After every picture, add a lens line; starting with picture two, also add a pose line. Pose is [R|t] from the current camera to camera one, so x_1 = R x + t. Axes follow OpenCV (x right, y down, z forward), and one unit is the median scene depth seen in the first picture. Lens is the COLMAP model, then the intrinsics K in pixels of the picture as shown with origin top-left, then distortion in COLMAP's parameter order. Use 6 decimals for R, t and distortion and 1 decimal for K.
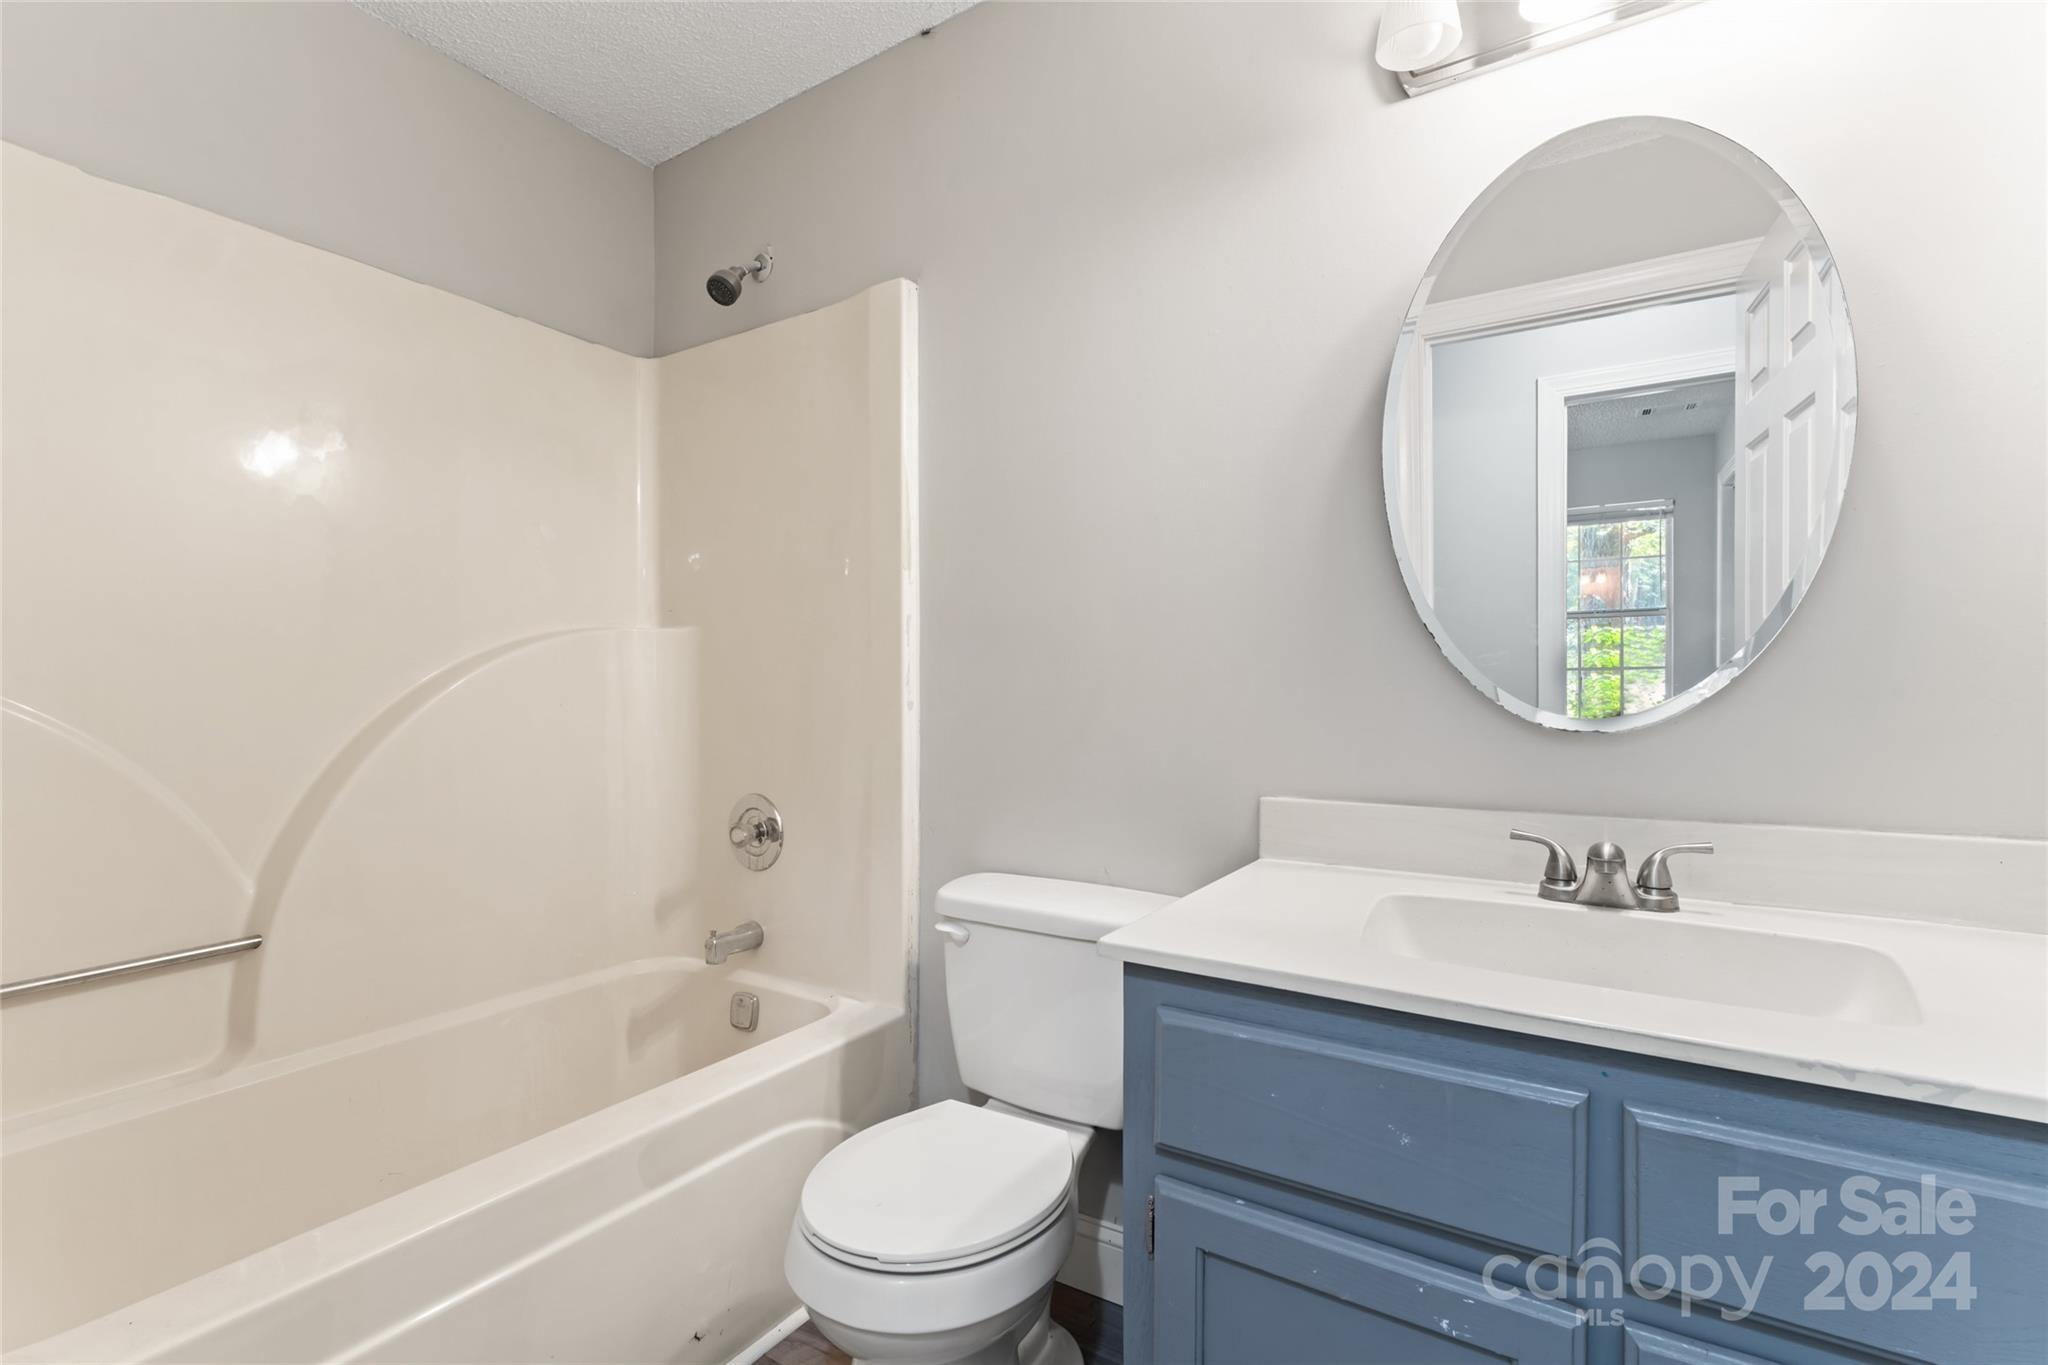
lens RADIAL K [[917.4, 0, 1017.0], [0, 917.4, 687.6], [0, 0, 1]] dist [-0.007504, 0.001592]
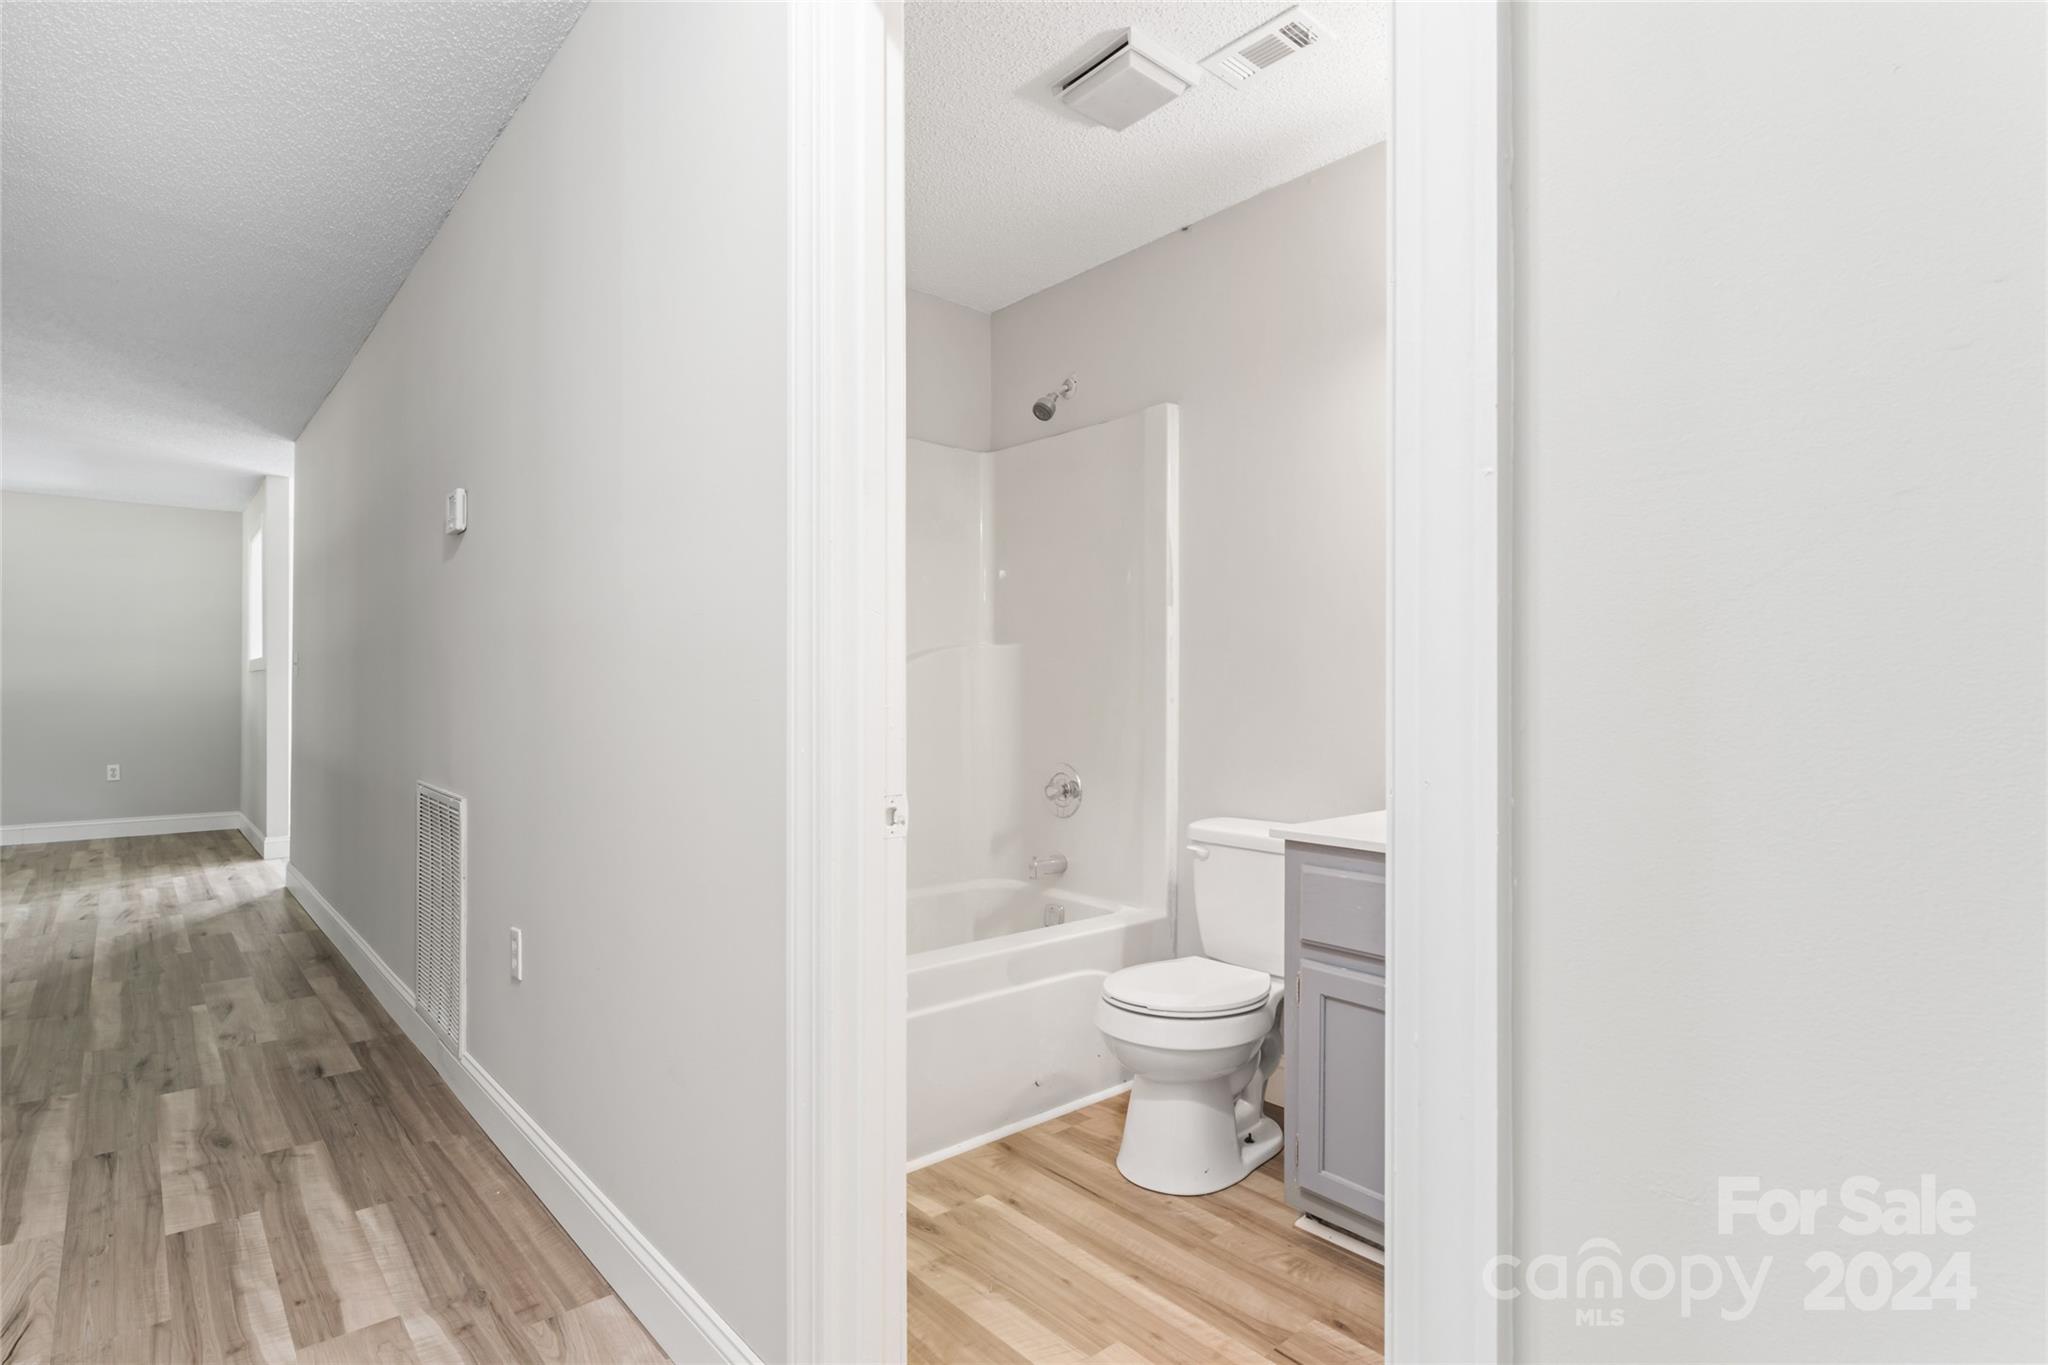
lens RADIAL K [[1006.7, 0, 1010.5], [0, 1006.7, 686.4], [0, 0, 1]] dist [-0.007305, -0.000165]
pose [[0.958770, 0.005016, -0.284139, 0.087475], [-0.006034, 0.999978, -0.002706, 0.002873], [0.284119, 0.004309, 0.958779, -0.573391]]
